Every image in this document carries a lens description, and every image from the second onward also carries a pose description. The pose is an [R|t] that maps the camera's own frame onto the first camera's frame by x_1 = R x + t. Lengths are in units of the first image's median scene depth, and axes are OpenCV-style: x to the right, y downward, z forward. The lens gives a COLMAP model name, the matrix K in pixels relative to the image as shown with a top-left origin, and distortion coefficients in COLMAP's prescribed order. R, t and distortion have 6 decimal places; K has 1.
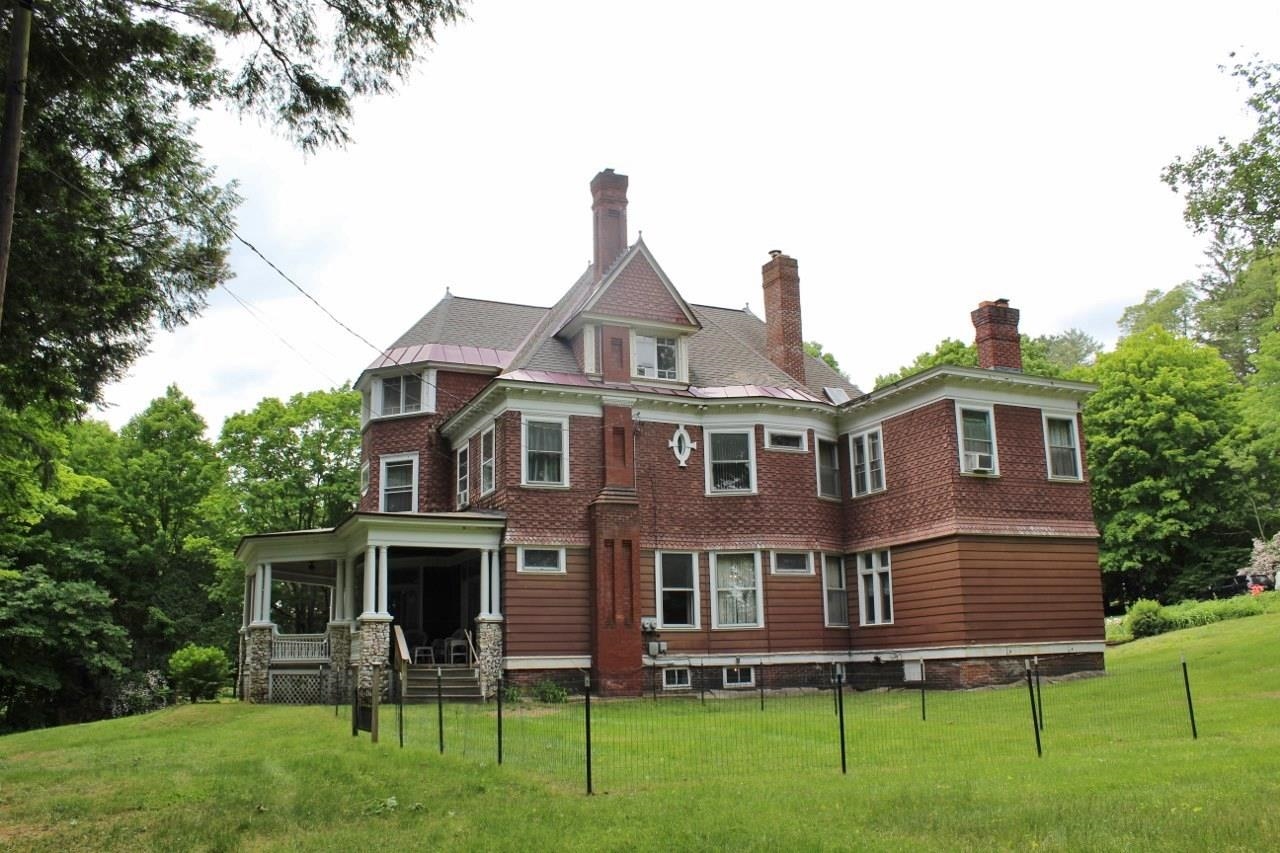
lens RADIAL K [[1069.7, 0, 640.8], [0, 1069.7, 459.6], [0, 0, 1]] dist [-0.165302, 0.132274]
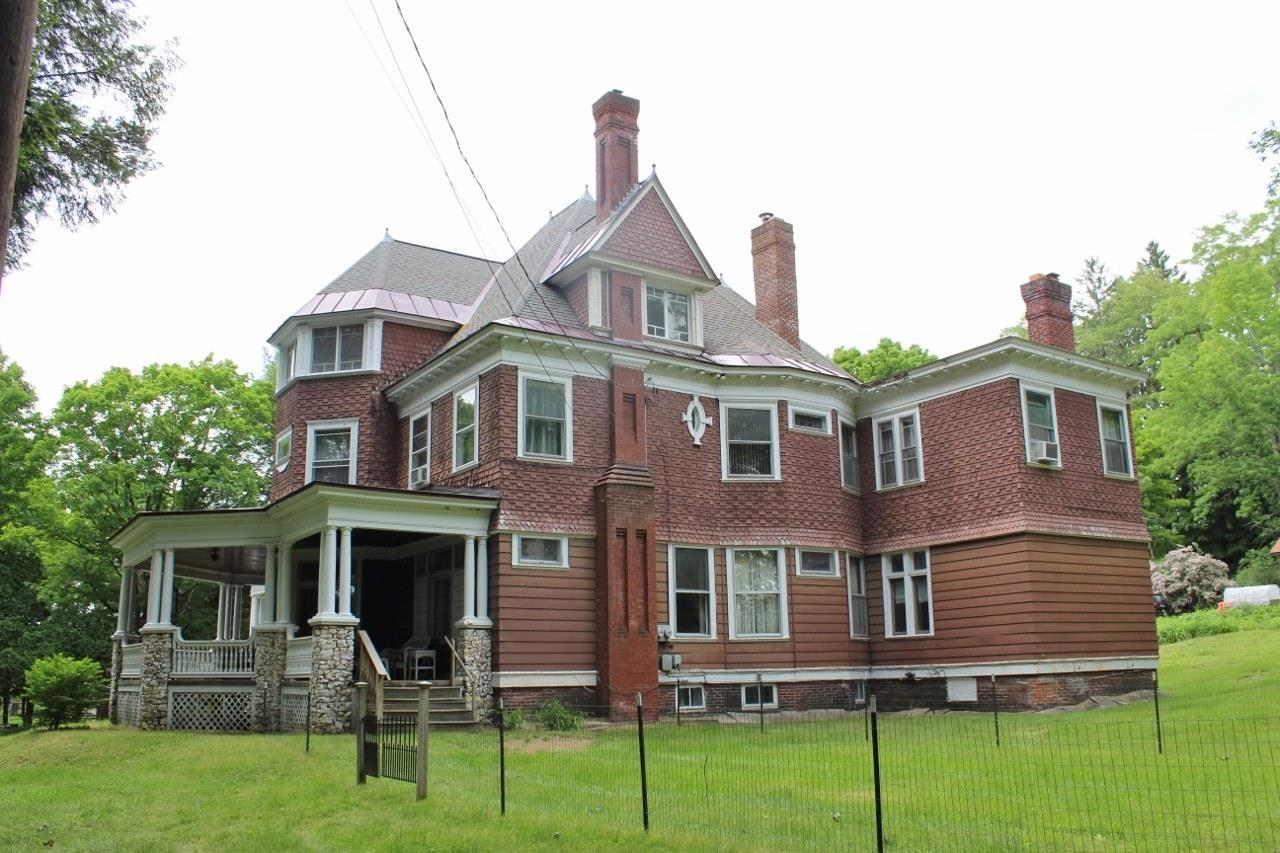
lens RADIAL K [[1069.7, 0, 640.8], [0, 1069.7, 459.6], [0, 0, 1]] dist [-0.165302, 0.132274]
pose [[0.984894, 0.038066, 0.168922, -0.147675], [-0.035739, 0.999220, -0.016796, 0.033920], [-0.169429, 0.010505, 0.985486, 0.183873]]
